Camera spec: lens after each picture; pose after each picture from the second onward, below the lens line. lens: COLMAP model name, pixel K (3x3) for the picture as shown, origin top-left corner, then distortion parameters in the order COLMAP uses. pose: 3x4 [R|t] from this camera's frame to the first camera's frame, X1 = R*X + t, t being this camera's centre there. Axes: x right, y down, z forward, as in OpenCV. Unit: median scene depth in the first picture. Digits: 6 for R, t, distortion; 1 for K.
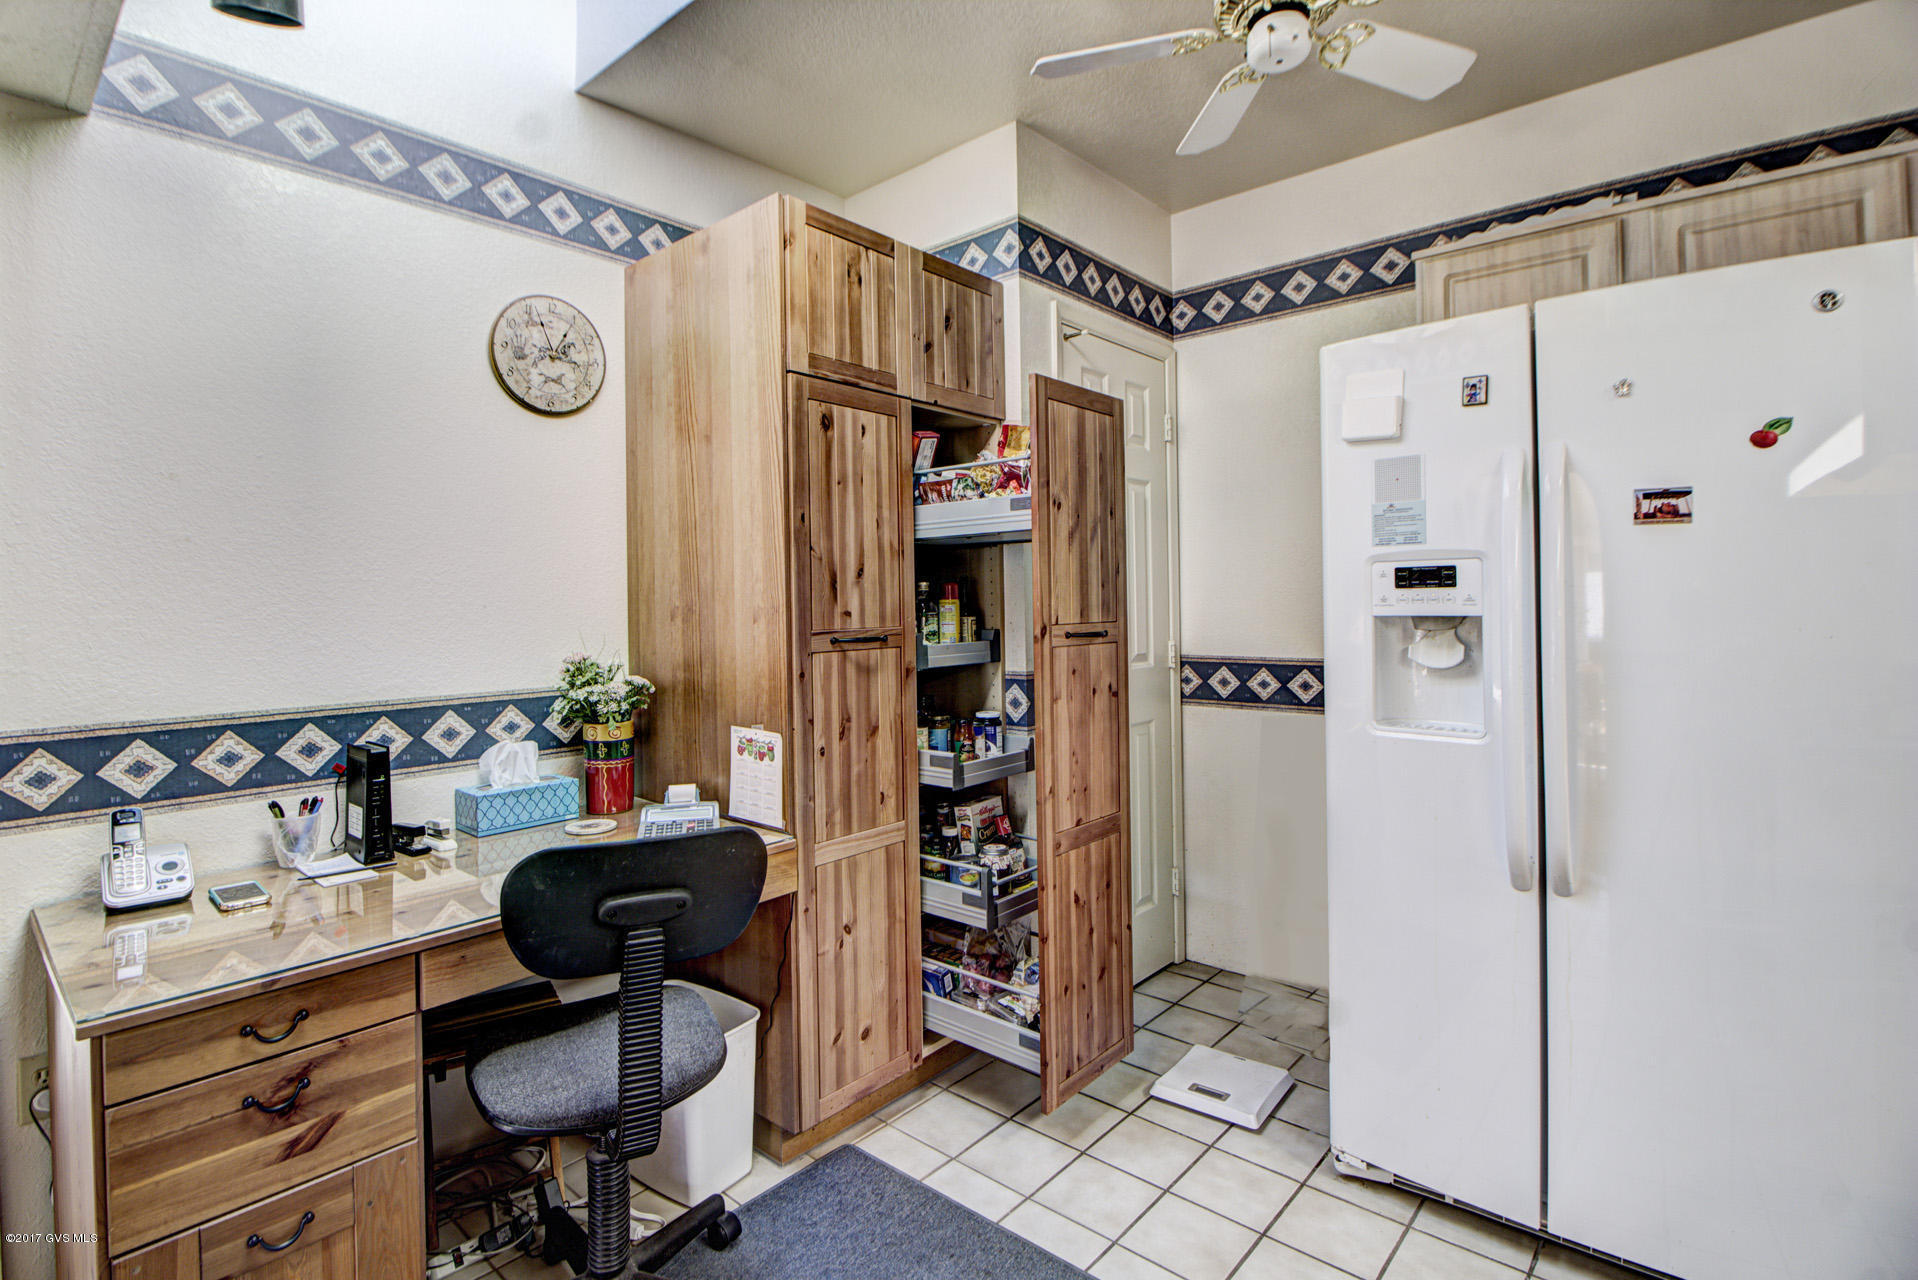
lens RADIAL K [[904.2, 0, 926.9], [0, 904.2, 592.2], [0, 0, 1]] dist [-0.021621, -0.000489]
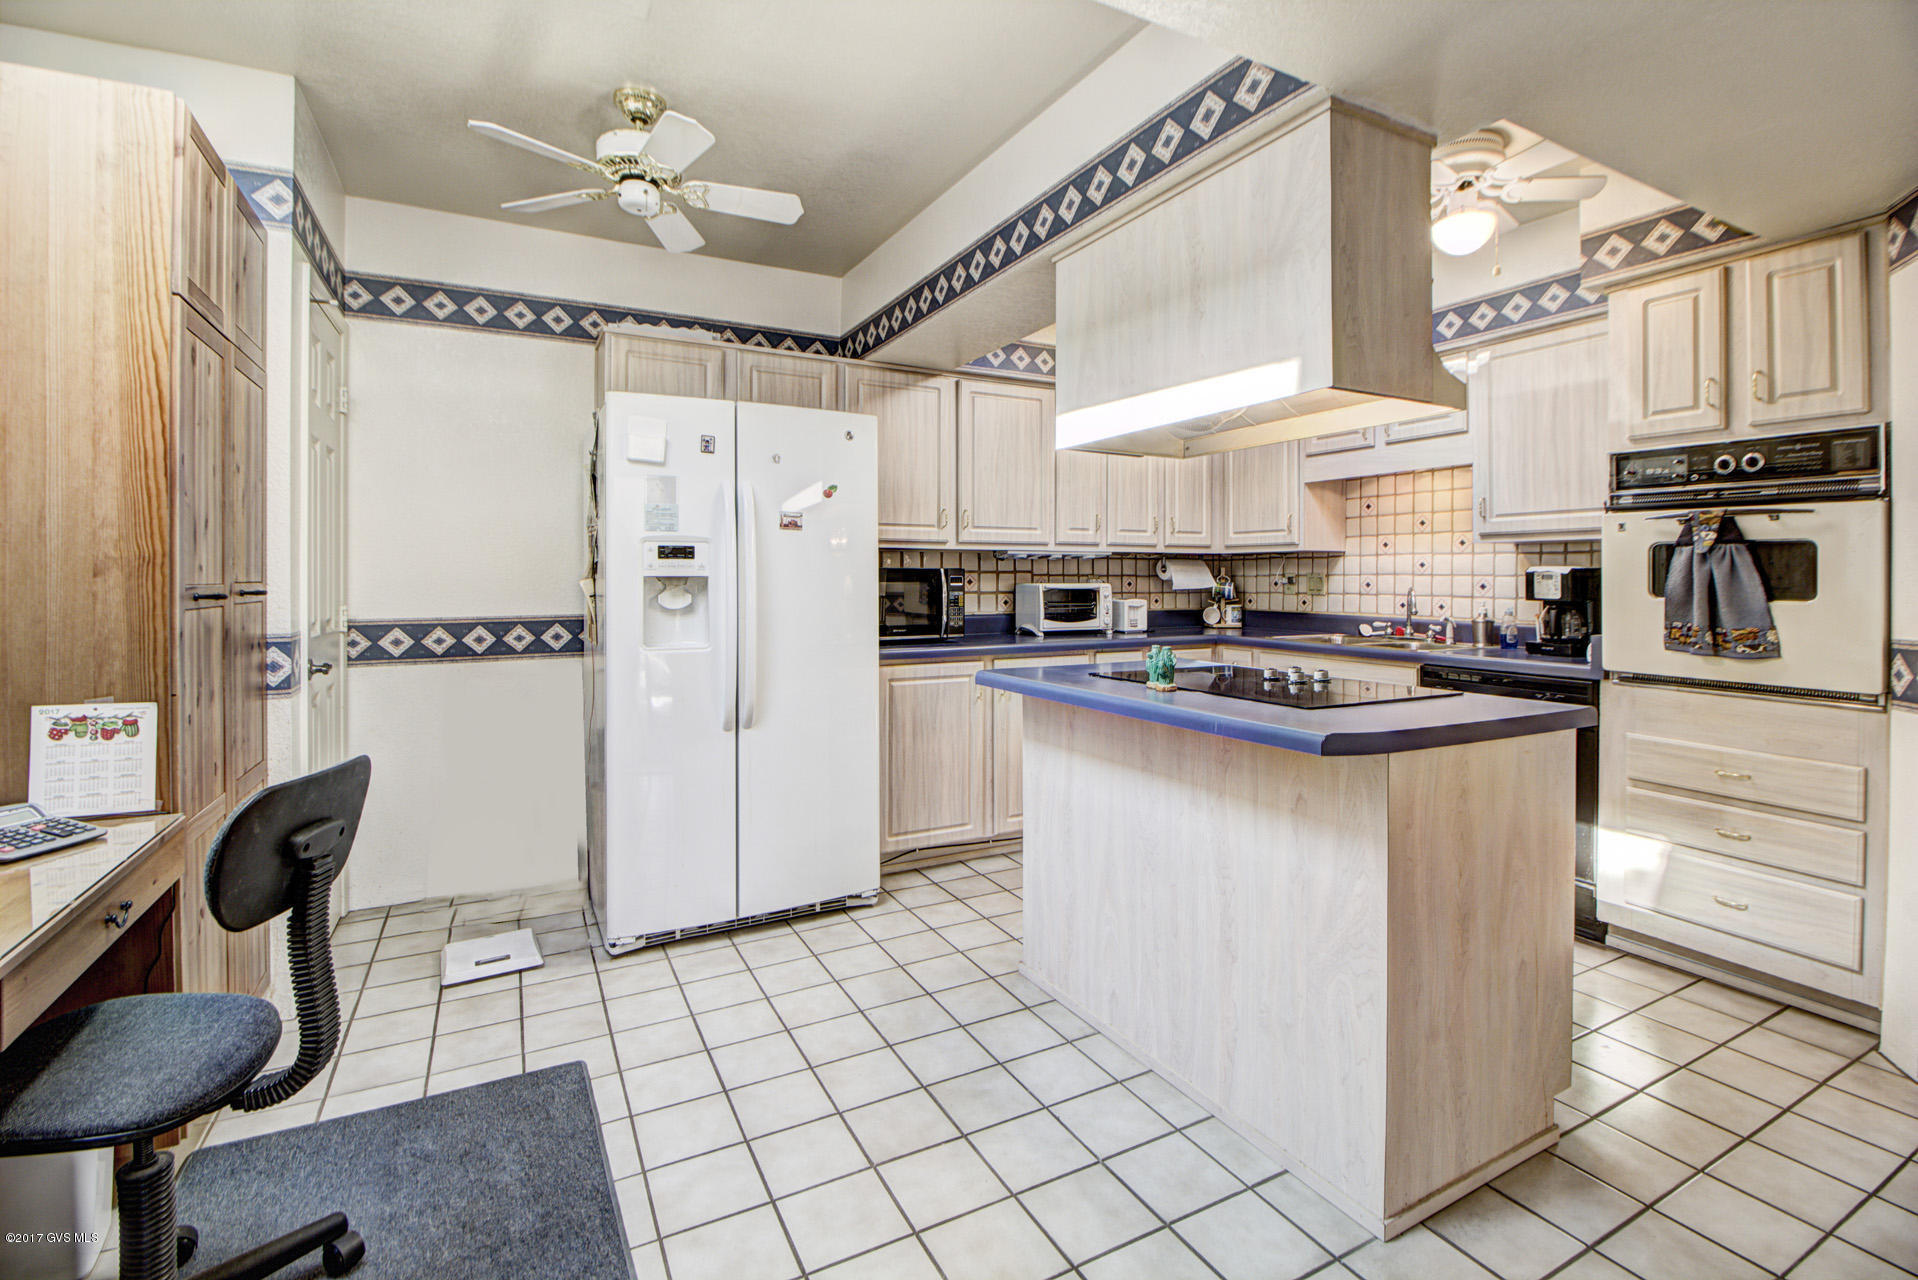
lens RADIAL K [[875.4, 0, 980.8], [0, 875.4, 581.5], [0, 0, 1]] dist [-0.001528, -0.013786]
pose [[0.326723, 0.007834, 0.945088, -0.717387], [-0.012731, 0.999911, -0.003887, 0.033135], [-0.945034, -0.010762, 0.326794, -0.035576]]
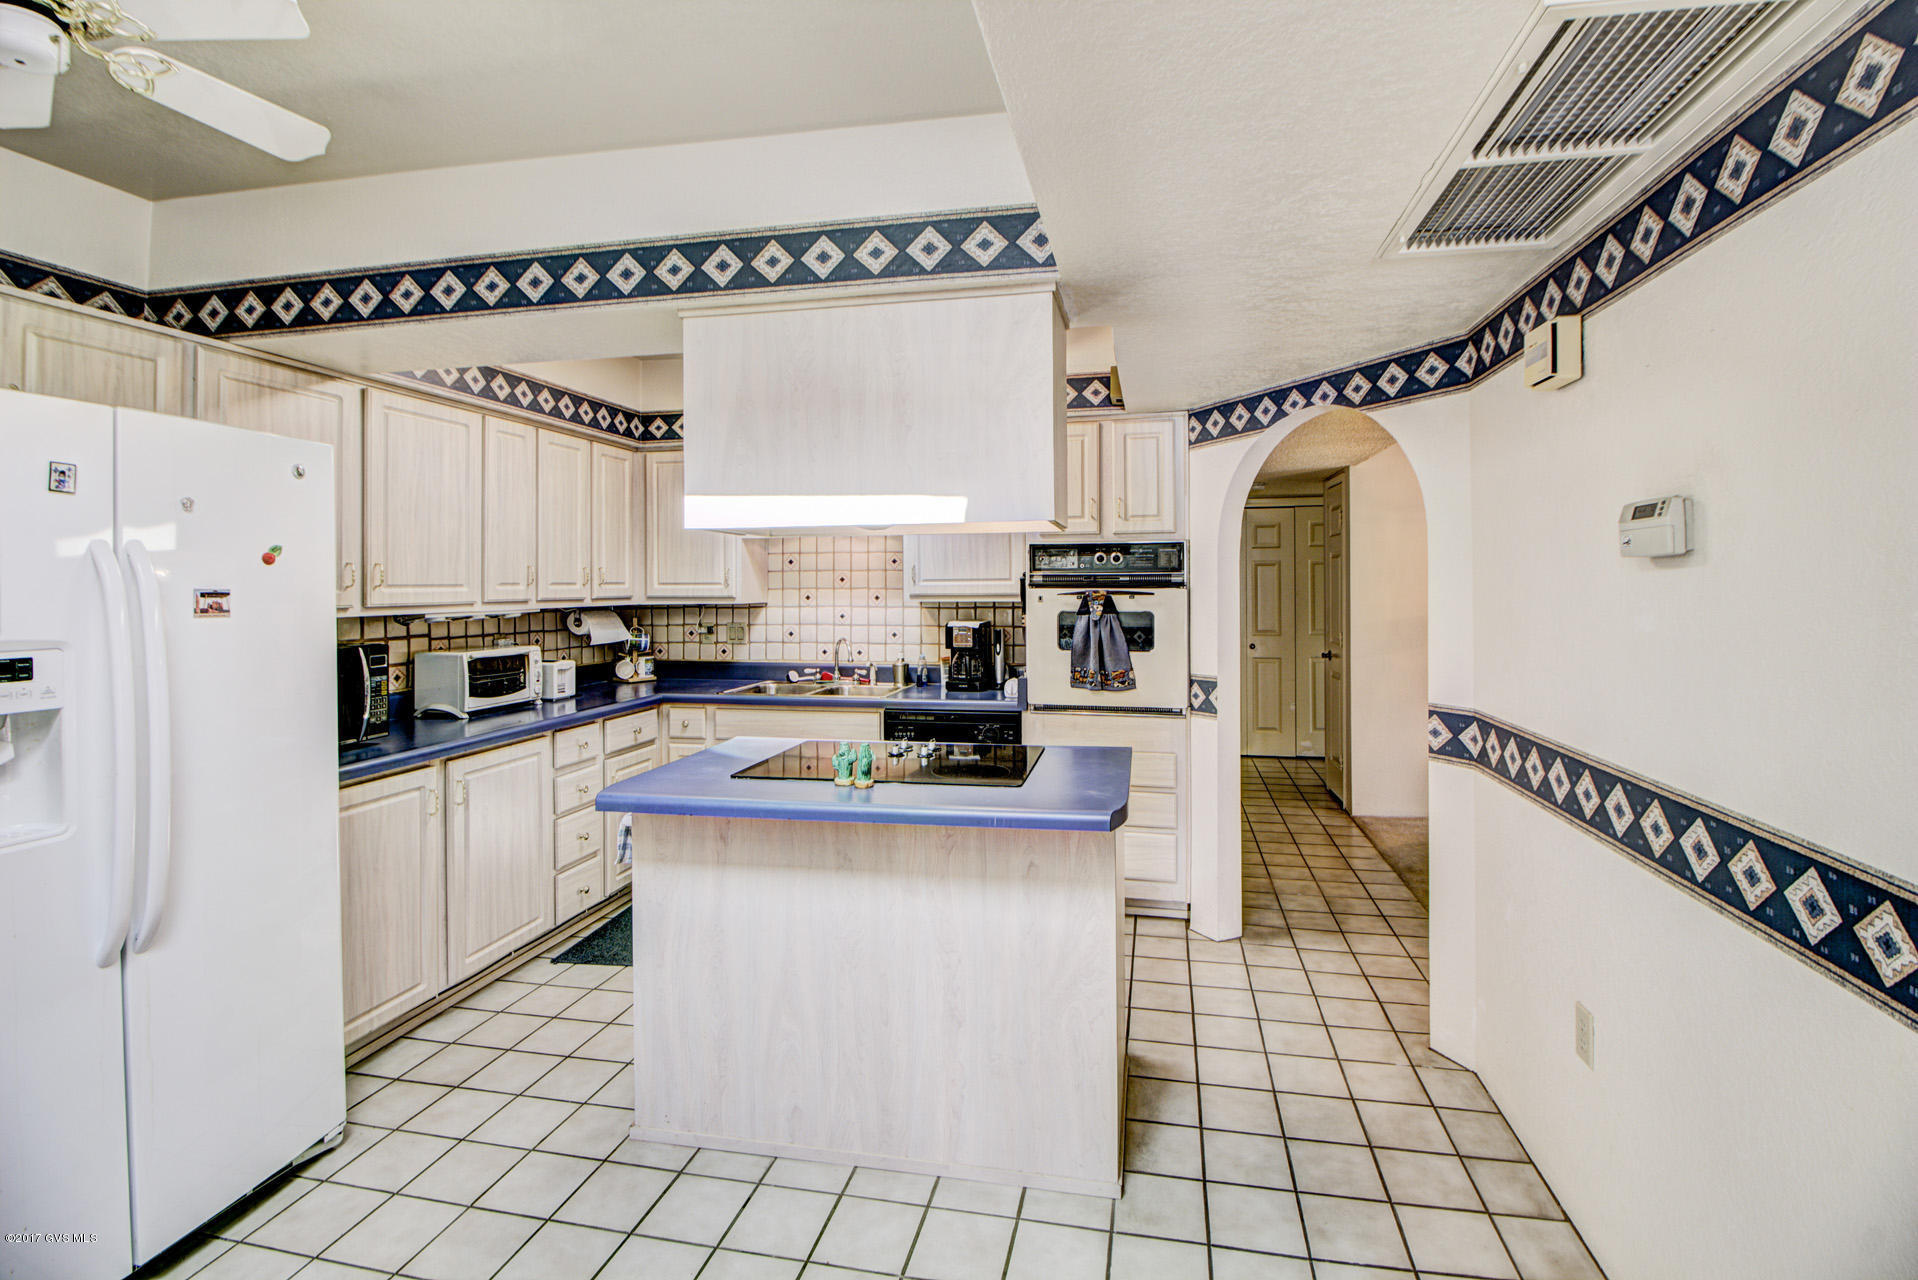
lens RADIAL K [[875.4, 0, 980.8], [0, 875.4, 581.5], [0, 0, 1]] dist [-0.001528, -0.013786]
pose [[-0.515989, 0.017543, 0.856415, -0.638122], [0.005882, 0.999839, -0.016937, -0.081307], [-0.856575, -0.003702, -0.516010, 0.565486]]
